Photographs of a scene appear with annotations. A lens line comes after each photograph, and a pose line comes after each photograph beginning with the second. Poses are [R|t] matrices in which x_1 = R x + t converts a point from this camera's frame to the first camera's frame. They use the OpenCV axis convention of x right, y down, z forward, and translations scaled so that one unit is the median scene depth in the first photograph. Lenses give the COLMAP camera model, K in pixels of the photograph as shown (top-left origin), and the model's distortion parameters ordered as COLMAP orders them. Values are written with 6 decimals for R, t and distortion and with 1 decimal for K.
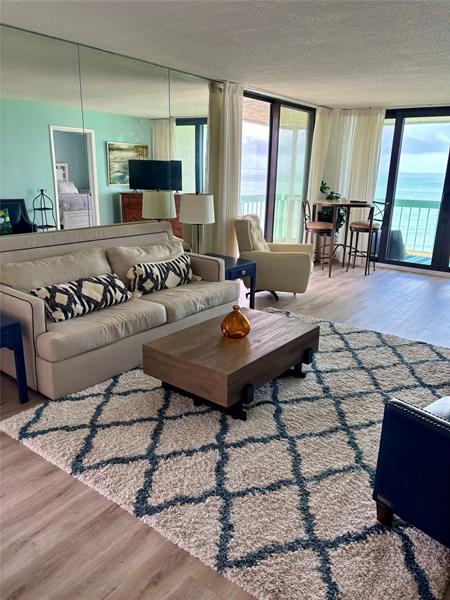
lens RADIAL K [[454.6, 0, 228.6], [0, 454.6, 299.1], [0, 0, 1]] dist [0.046864, -0.061880]
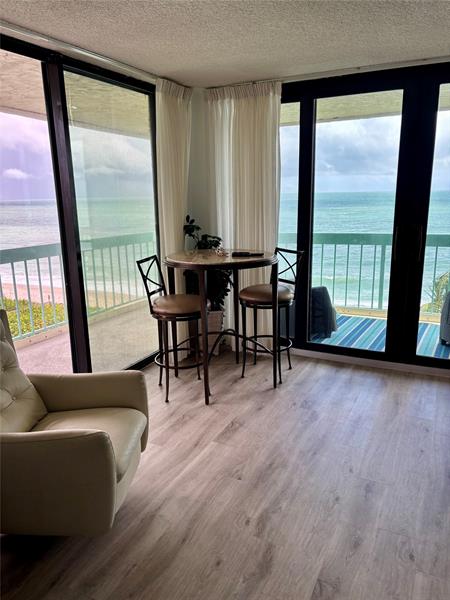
lens RADIAL K [[454.6, 0, 227.8], [0, 454.6, 302.0], [0, 0, 1]] dist [0.046864, -0.061880]
pose [[0.983967, -0.084529, 0.157048, 0.191018], [0.091149, 0.995207, -0.035431, -0.155413], [-0.153300, 0.049177, 0.986955, 0.535920]]
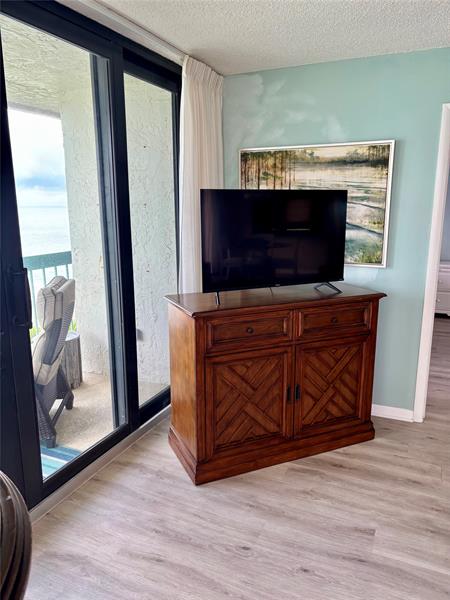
lens RADIAL K [[454.6, 0, 213.8], [0, 454.6, 300.9], [0, 0, 1]] dist [0.046864, -0.061880]
pose [[-0.188699, -0.223794, 0.956195, 0.189591], [0.280026, 0.921001, 0.270818, -0.281850], [-0.941264, 0.318863, -0.111124, 0.996496]]
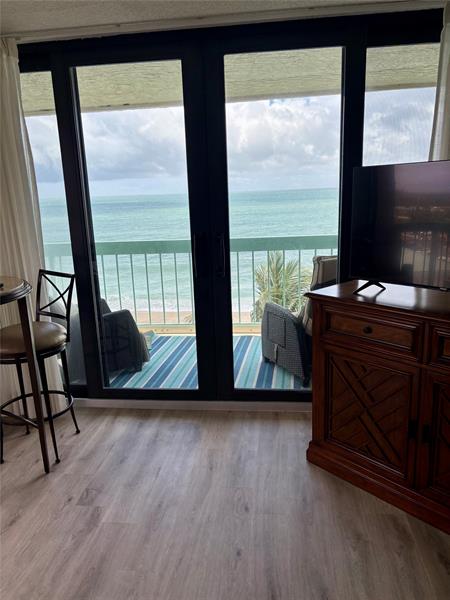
lens RADIAL K [[454.6, 0, 222.3], [0, 454.6, 297.2], [0, 0, 1]] dist [0.046864, -0.061880]
pose [[0.873463, -0.173603, 0.454890, 0.314161], [0.196983, 0.980398, -0.004083, -0.183327], [-0.445264, 0.093172, 0.890538, 0.664312]]
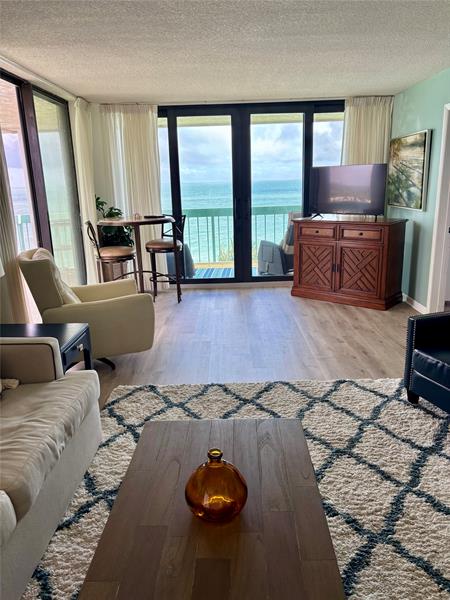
lens RADIAL K [[454.6, 0, 228.4], [0, 454.6, 300.9], [0, 0, 1]] dist [0.046864, -0.061880]
pose [[0.802112, -0.197721, 0.563491, -0.106457], [0.212401, 0.976354, 0.040243, -0.078335], [-0.558124, 0.087407, 0.825141, 0.296565]]
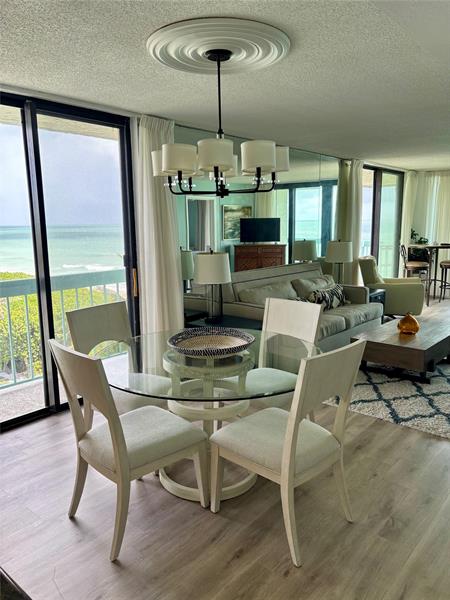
lens RADIAL K [[454.6, 0, 227.8], [0, 454.6, 303.0], [0, 0, 1]] dist [0.046864, -0.061880]
pose [[0.996686, -0.025558, -0.077224, -0.232562], [0.017287, 0.994223, -0.105932, 0.068283], [0.079485, 0.104246, 0.991370, -0.265898]]
